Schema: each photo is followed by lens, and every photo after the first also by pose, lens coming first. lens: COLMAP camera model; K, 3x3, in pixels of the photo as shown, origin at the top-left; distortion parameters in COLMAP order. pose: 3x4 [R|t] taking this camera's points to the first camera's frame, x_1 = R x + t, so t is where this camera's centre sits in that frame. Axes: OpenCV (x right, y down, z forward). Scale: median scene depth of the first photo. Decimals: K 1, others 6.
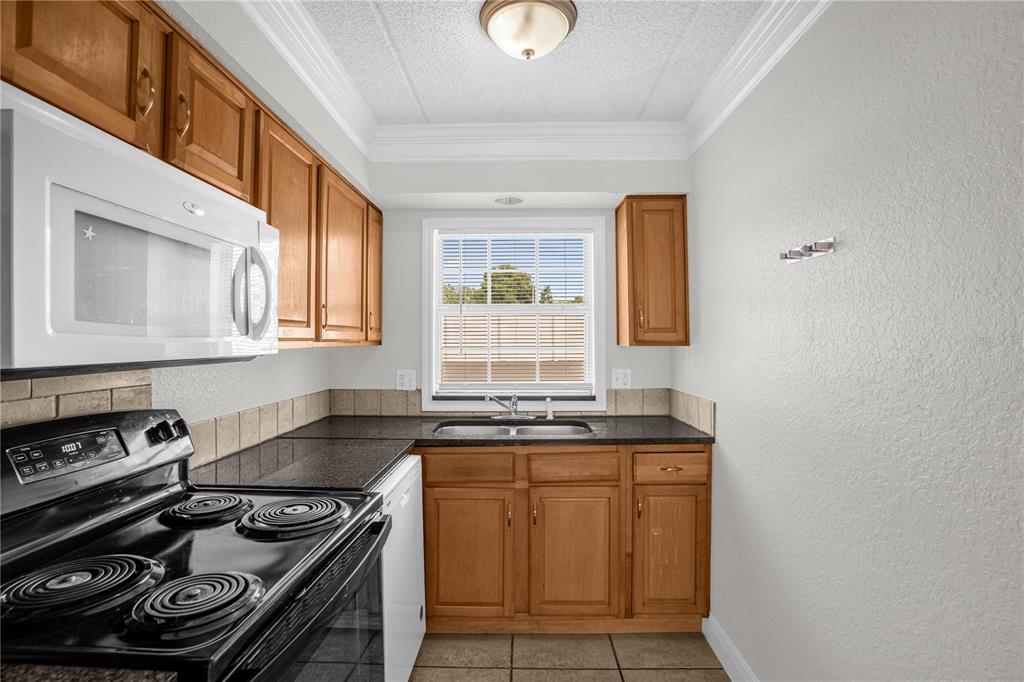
lens RADIAL K [[489.7, 0, 511.5], [0, 489.7, 328.6], [0, 0, 1]] dist [-0.072584, 0.028601]
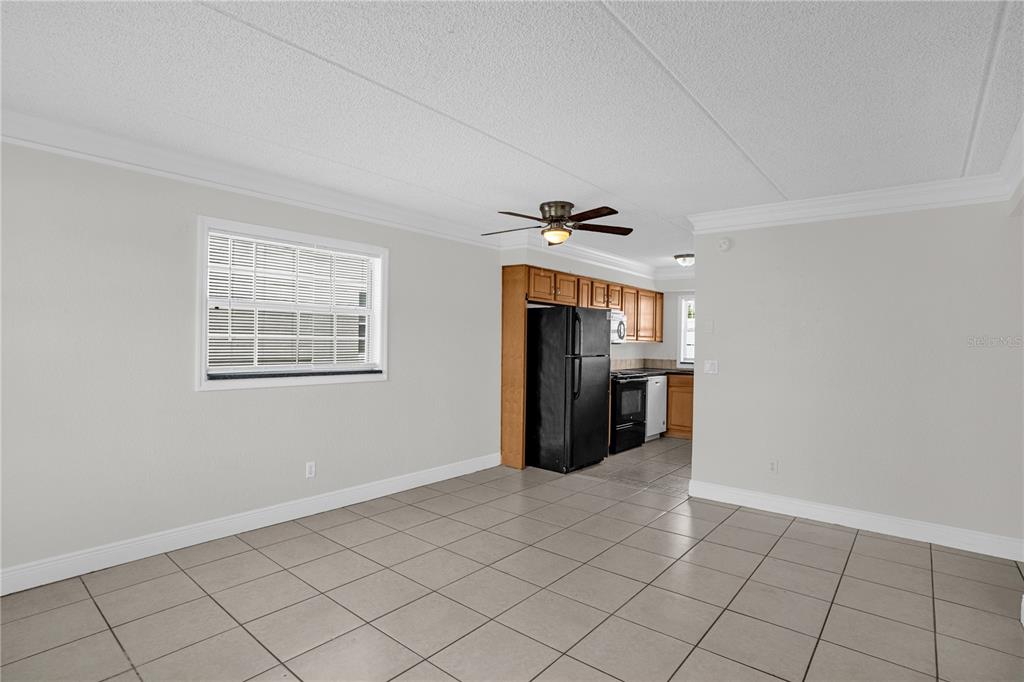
lens RADIAL K [[489.7, 0, 511.5], [0, 489.7, 328.6], [0, 0, 1]] dist [-0.072584, 0.028601]
pose [[0.771849, 0.006585, -0.635771, 1.048941], [-0.009781, 0.999951, -0.001517, -0.042895], [0.635730, 0.007389, 0.771876, -2.118496]]
